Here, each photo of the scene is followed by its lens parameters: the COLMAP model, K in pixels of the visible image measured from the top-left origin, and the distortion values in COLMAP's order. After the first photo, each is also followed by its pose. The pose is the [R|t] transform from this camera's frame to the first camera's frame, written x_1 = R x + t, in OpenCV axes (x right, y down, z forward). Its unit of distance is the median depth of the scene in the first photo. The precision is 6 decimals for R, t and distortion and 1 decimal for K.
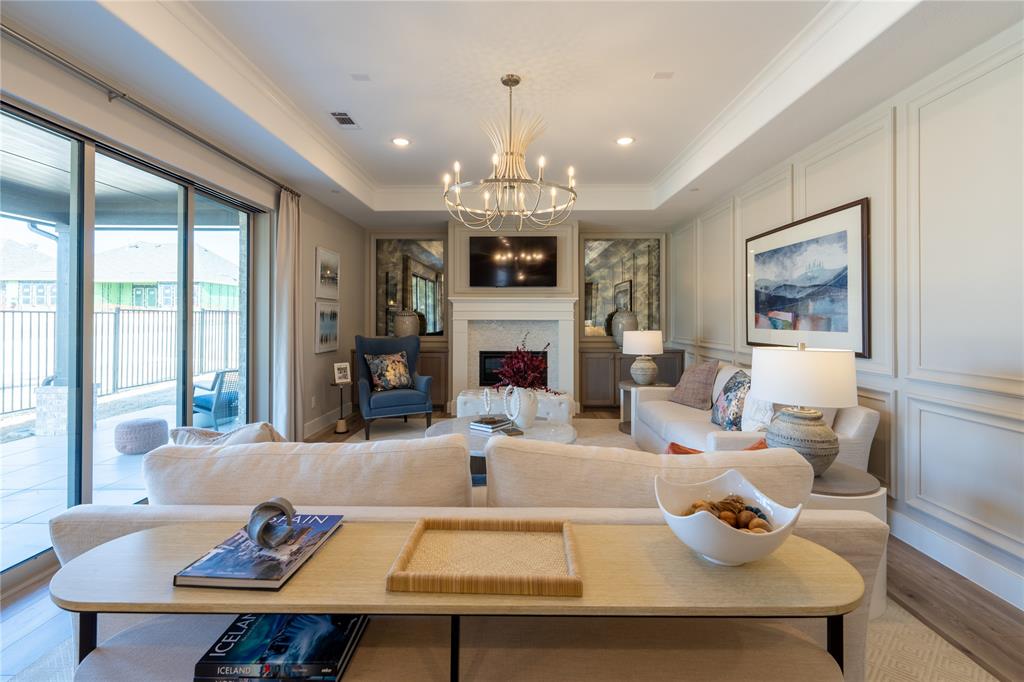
lens RADIAL K [[447.4, 0, 510.4], [0, 447.4, 312.6], [0, 0, 1]] dist [0.000202, -0.000460]
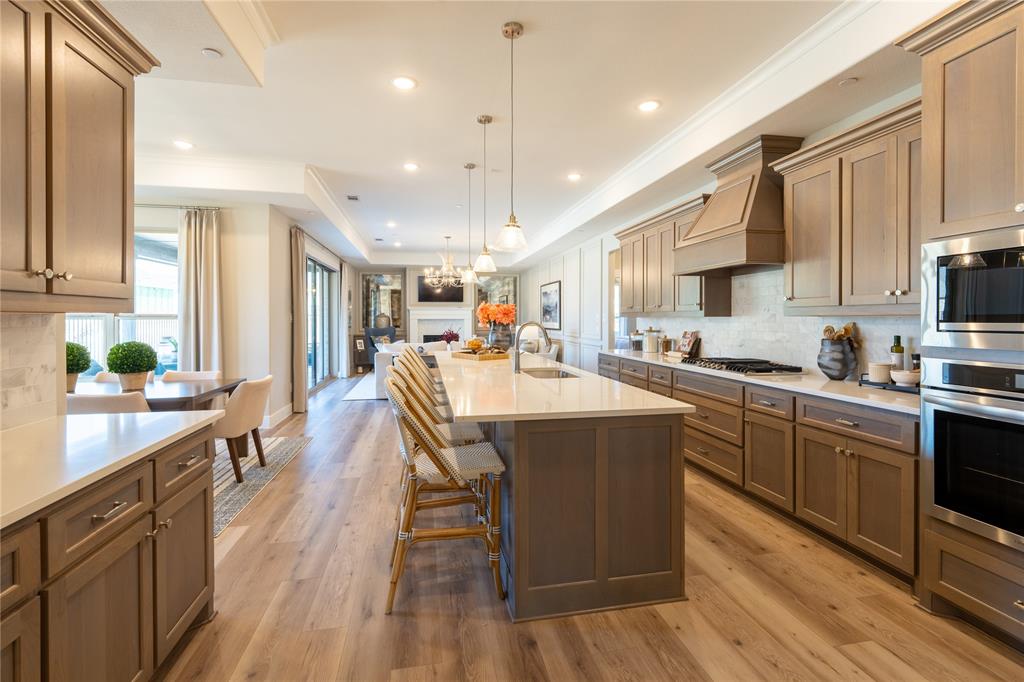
lens RADIAL K [[454.6, 0, 512.0], [0, 454.6, 319.8], [0, 0, 1]] dist [0.001555, -0.000712]
pose [[0.977553, -0.003398, 0.210665, -0.132539], [-0.000268, 0.999849, 0.017368, -0.017622], [-0.210692, -0.017035, 0.977404, -1.225958]]
